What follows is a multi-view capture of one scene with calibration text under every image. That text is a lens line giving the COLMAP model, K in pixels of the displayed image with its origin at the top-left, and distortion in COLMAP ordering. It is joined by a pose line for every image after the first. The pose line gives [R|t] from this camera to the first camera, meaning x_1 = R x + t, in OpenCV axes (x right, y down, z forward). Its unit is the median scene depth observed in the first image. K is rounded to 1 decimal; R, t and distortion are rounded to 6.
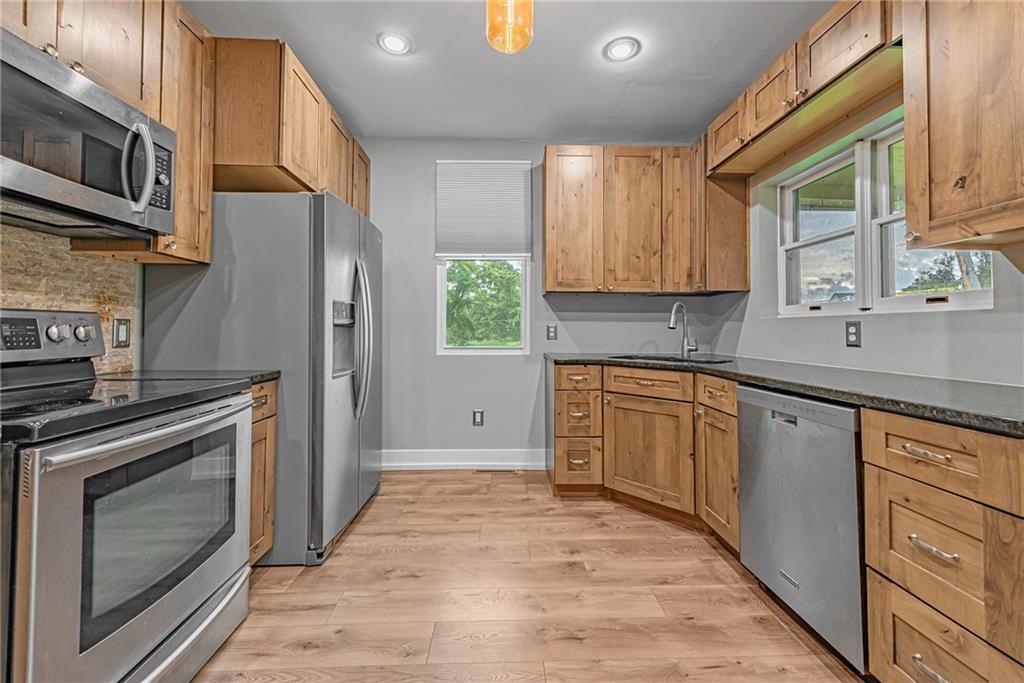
lens RADIAL K [[413.4, 0, 515.0], [0, 413.4, 318.2], [0, 0, 1]] dist [0.024402, -0.009139]
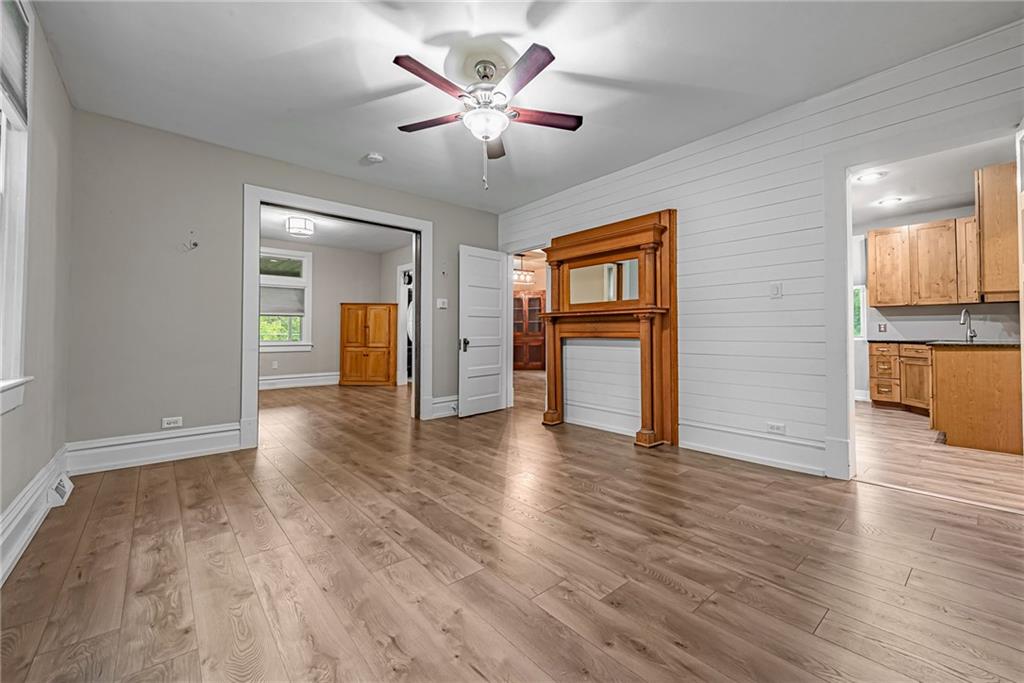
lens RADIAL K [[404.7, 0, 514.0], [0, 404.7, 322.9], [0, 0, 1]] dist [-0.002151, -0.000237]
pose [[0.611103, -0.024114, -0.791183, 0.629089], [0.026807, 0.999593, -0.009760, -0.016500], [0.791097, -0.015245, 0.611501, -1.687957]]
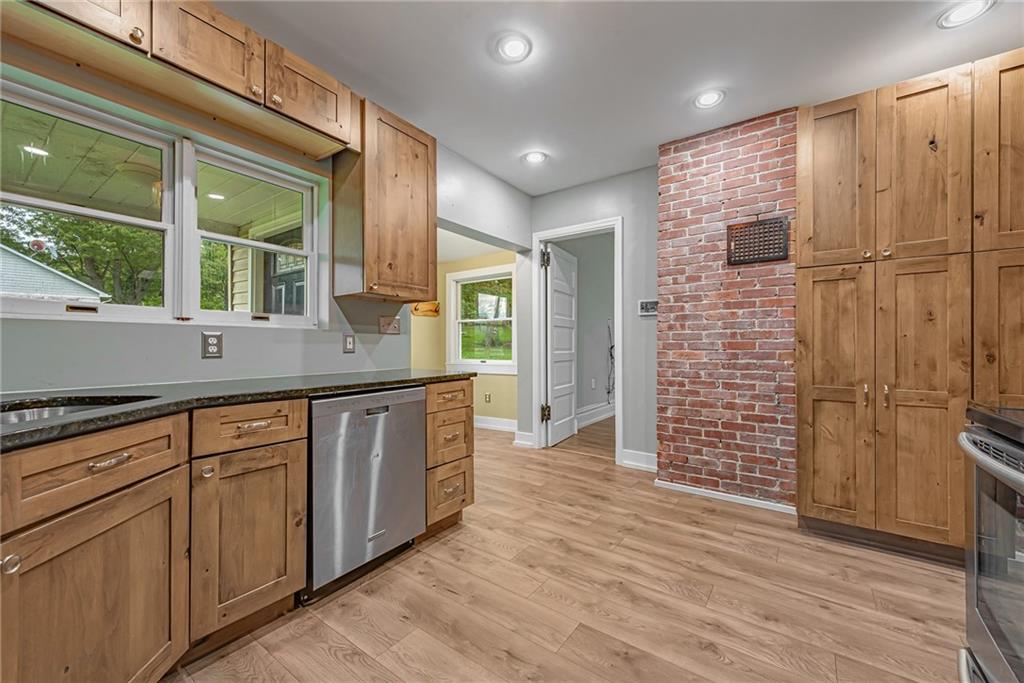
lens RADIAL K [[403.6, 0, 517.2], [0, 403.6, 343.6], [0, 0, 1]] dist [0.022780, -0.000028]
pose [[-0.791809, 0.001203, 0.610767, -0.259995], [-0.018574, 0.999488, -0.026047, 0.034926], [-0.610486, -0.031968, -0.791381, 1.014699]]
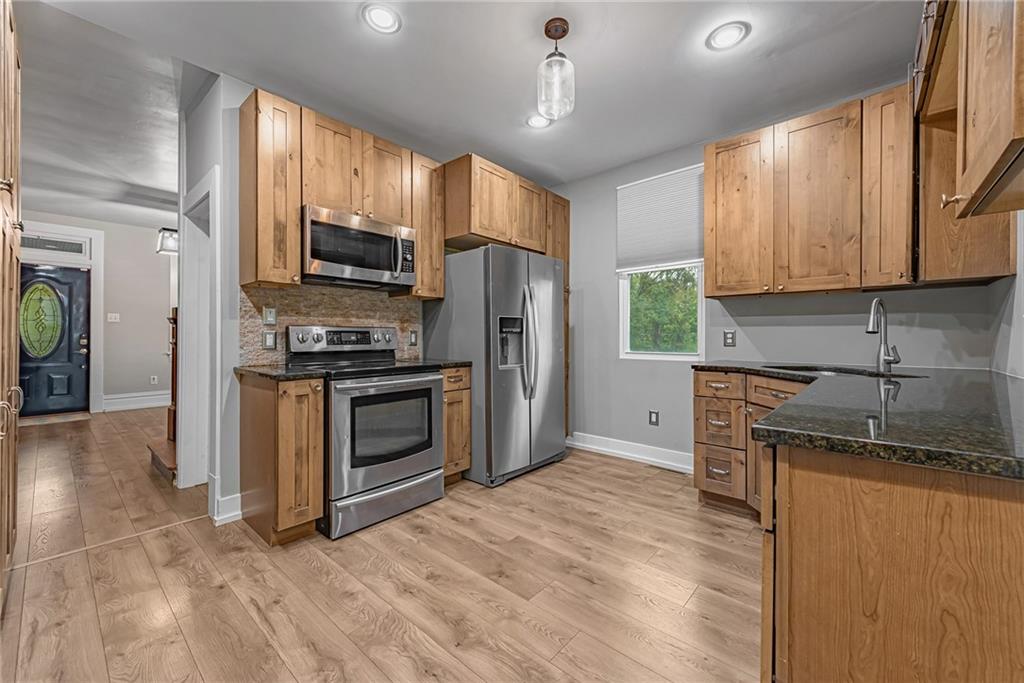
lens RADIAL K [[406.2, 0, 516.7], [0, 406.2, 336.5], [0, 0, 1]] dist [0.016743, -0.000087]
pose [[0.726480, -0.003331, -0.687180, 0.473320], [0.019600, 0.999682, 0.015876, 0.006072], [0.686908, -0.025003, 0.726314, -0.012765]]
